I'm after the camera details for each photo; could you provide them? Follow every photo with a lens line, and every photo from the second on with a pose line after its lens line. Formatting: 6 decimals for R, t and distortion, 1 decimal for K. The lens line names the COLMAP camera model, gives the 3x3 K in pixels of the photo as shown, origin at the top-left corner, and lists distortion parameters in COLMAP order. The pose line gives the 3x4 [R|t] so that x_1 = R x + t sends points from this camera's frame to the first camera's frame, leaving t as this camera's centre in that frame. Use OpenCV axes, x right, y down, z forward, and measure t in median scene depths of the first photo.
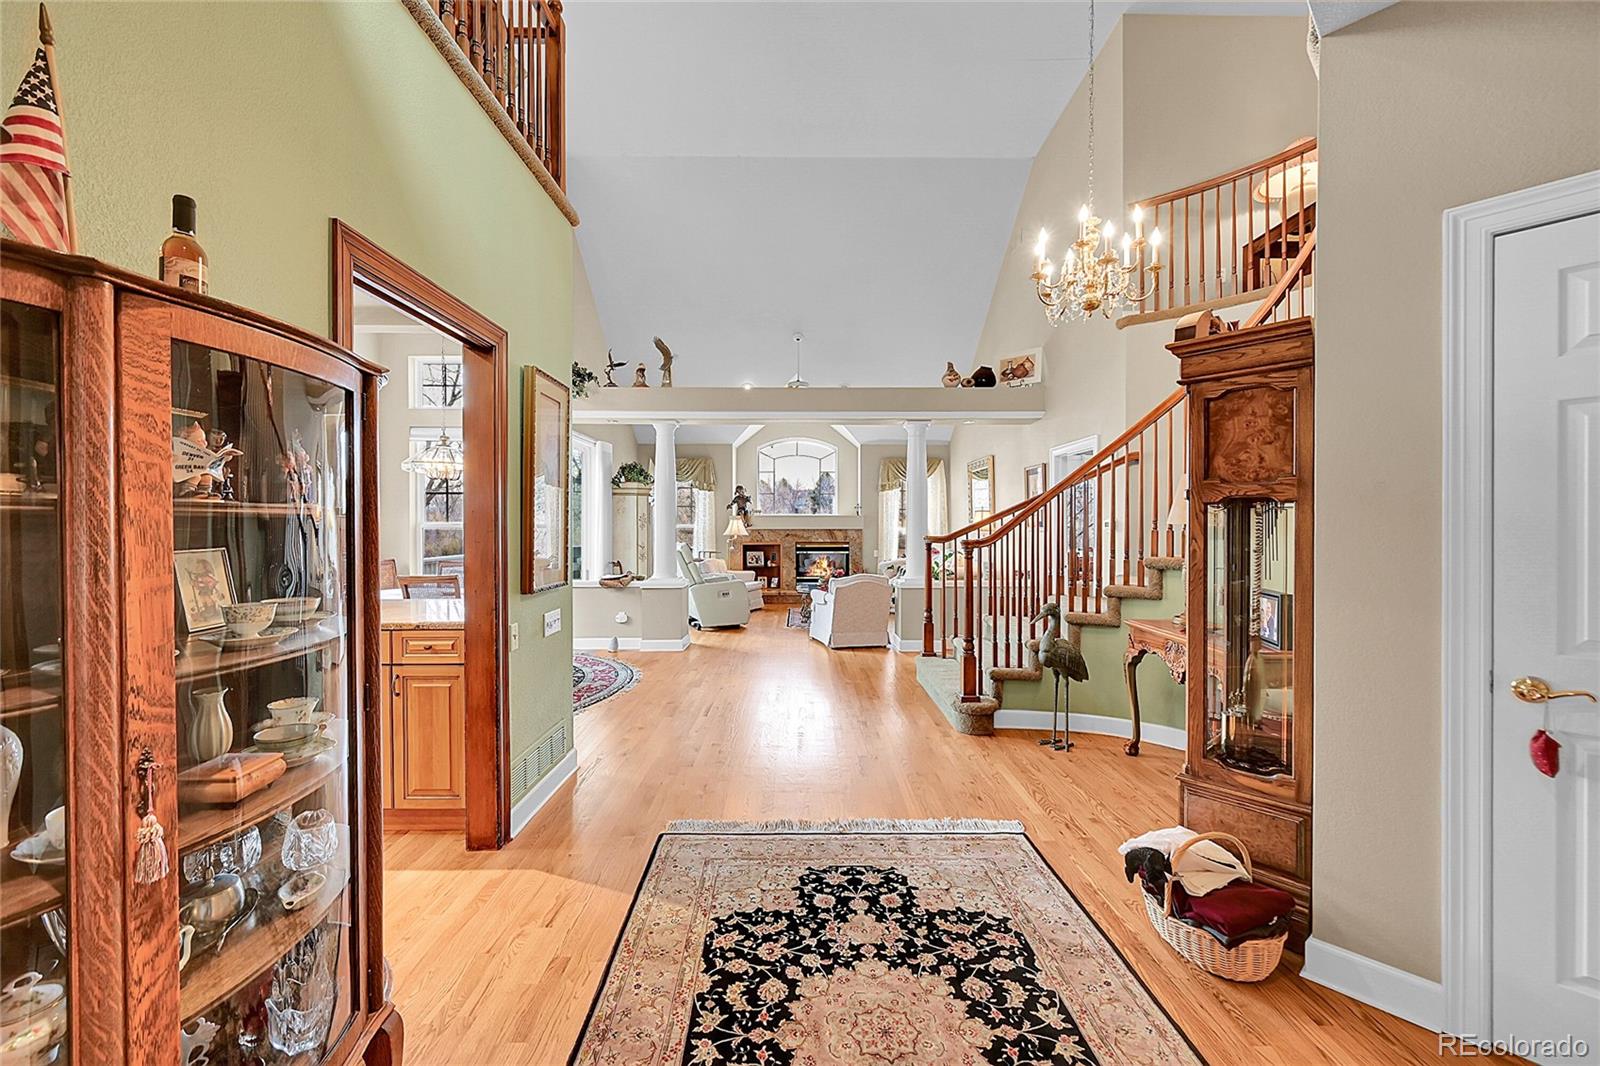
lens RADIAL K [[630.8, 0, 792.6], [0, 630.8, 531.6], [0, 0, 1]] dist [-0.003055, 0.000335]
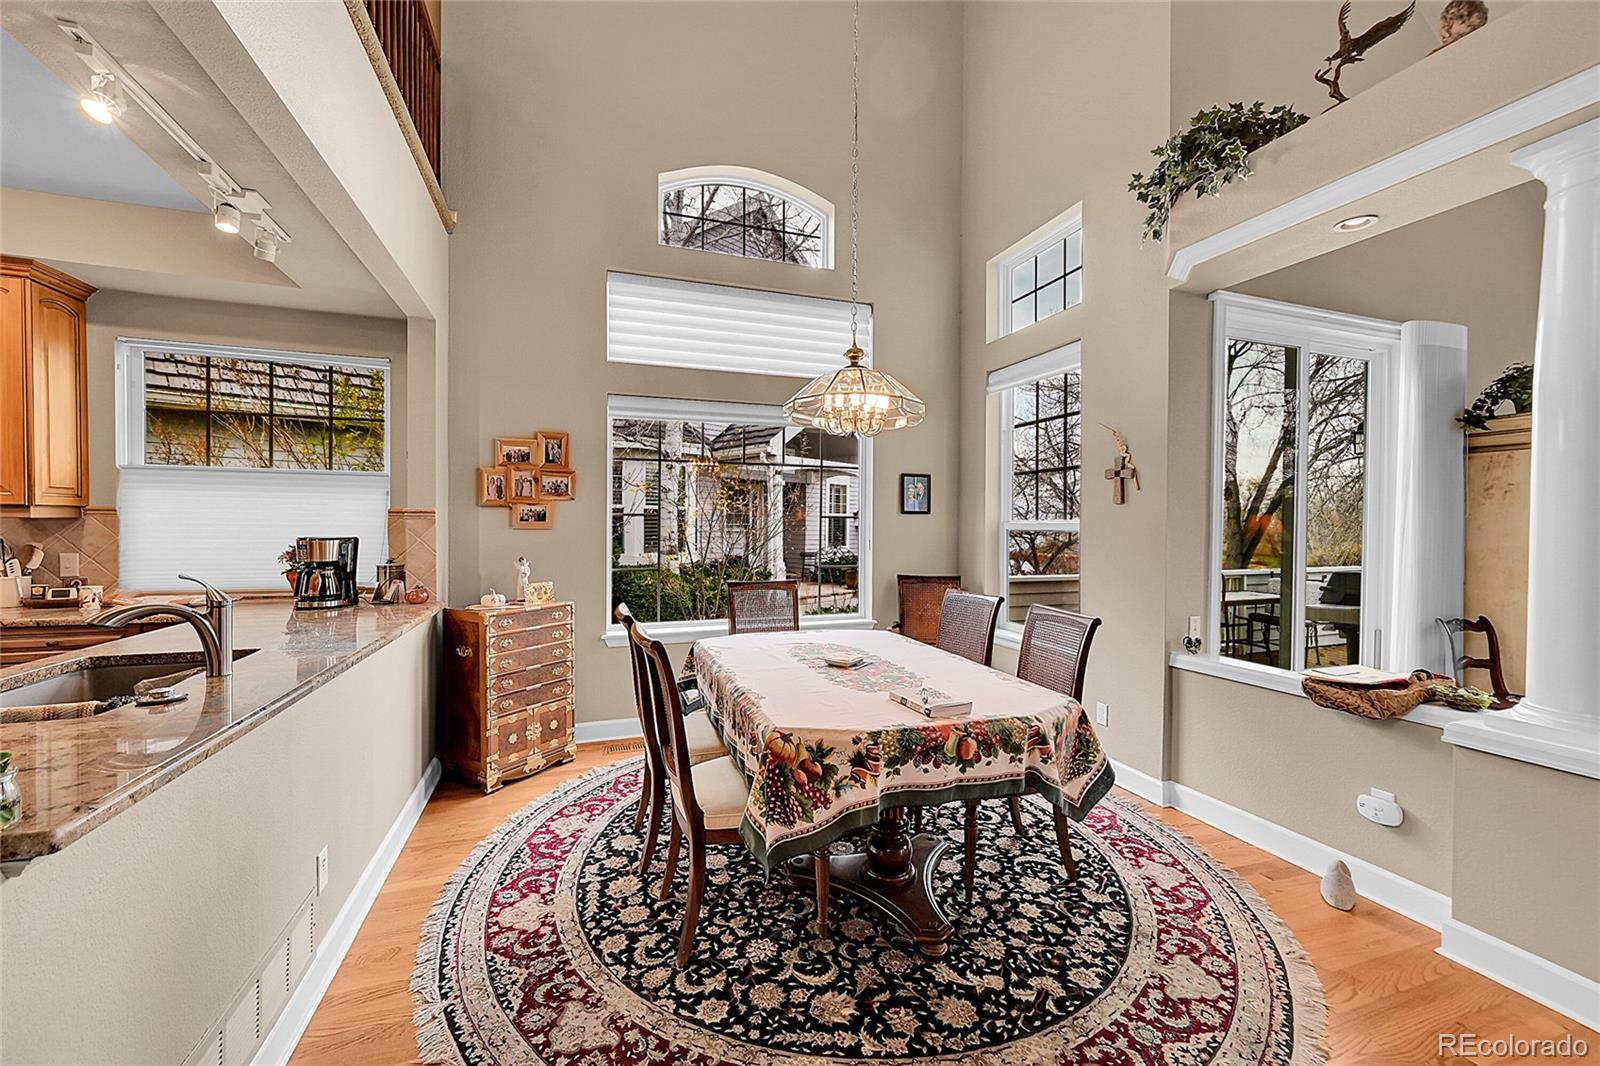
lens RADIAL K [[630.8, 0, 795.3], [0, 630.8, 534.0], [0, 0, 1]] dist [-0.003055, 0.000335]
pose [[0.338538, 0.016202, -0.940813, -0.070277], [-0.015384, 0.999813, 0.011683, -0.005208], [0.940827, 0.010518, 0.338724, 0.639765]]
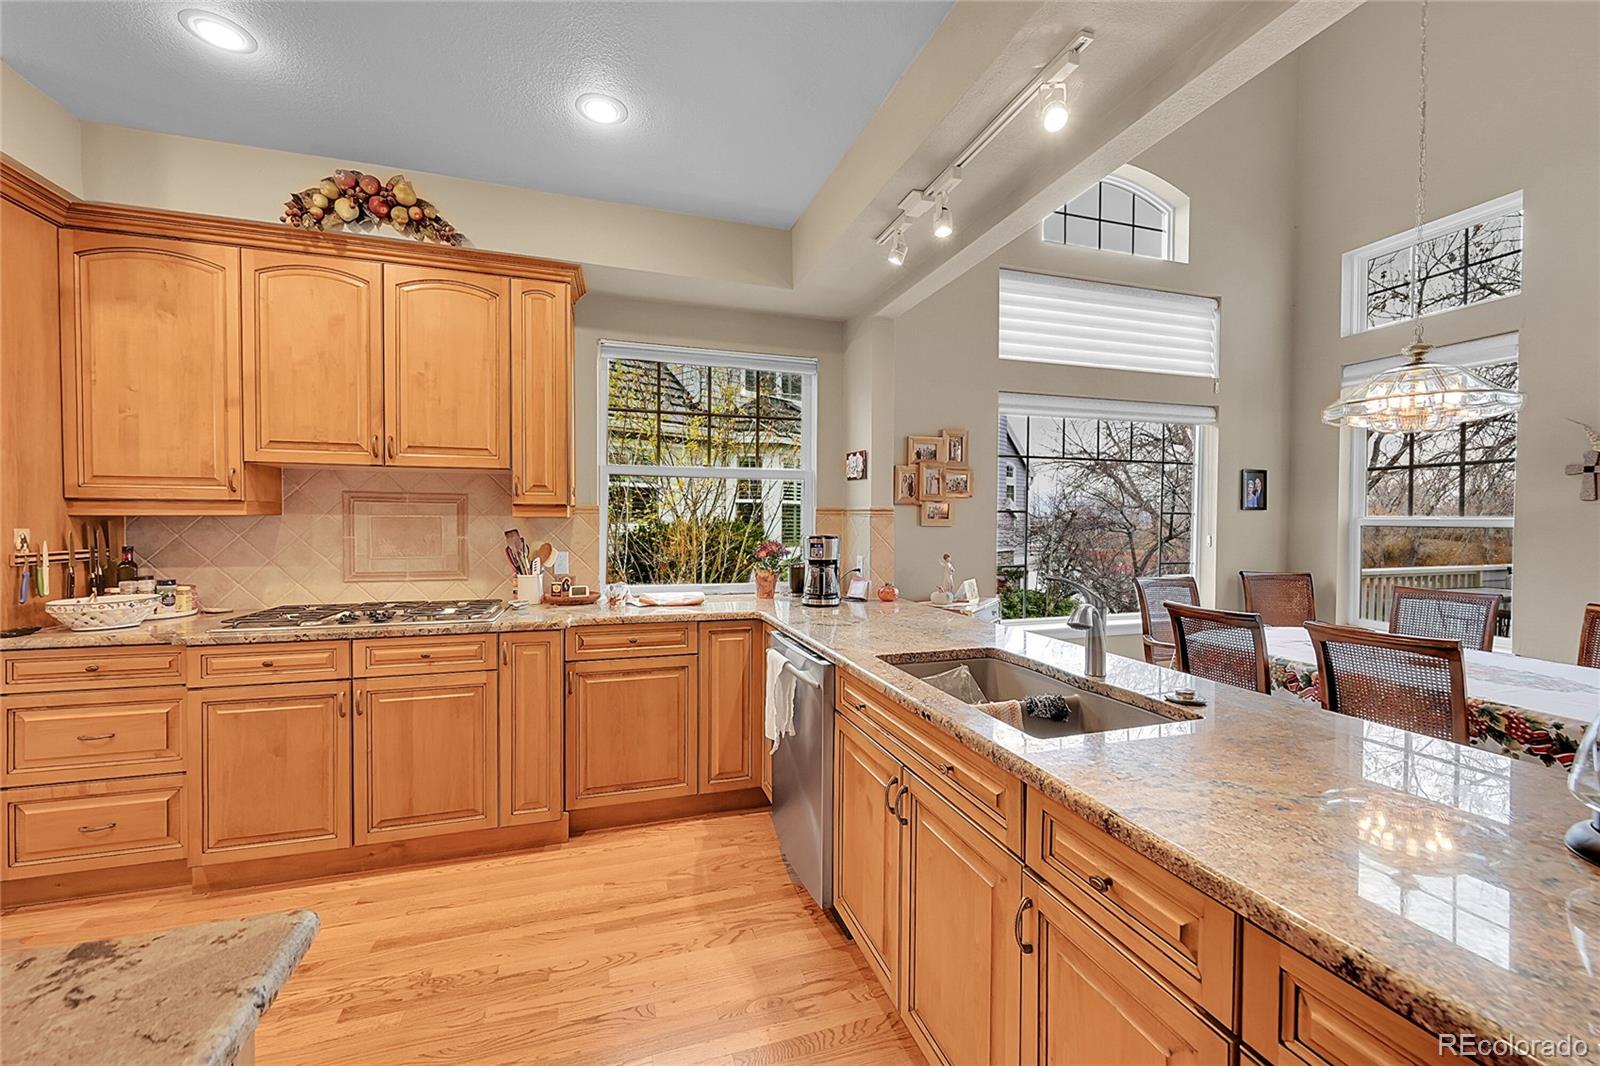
lens RADIAL K [[630.8, 0, 799.7], [0, 630.8, 528.4], [0, 0, 1]] dist [-0.003055, 0.000335]
pose [[0.309438, 0.016453, -0.950777, -0.183497], [-0.013530, 0.999825, 0.012898, -0.003230], [0.950823, 0.008873, 0.309607, 0.306664]]
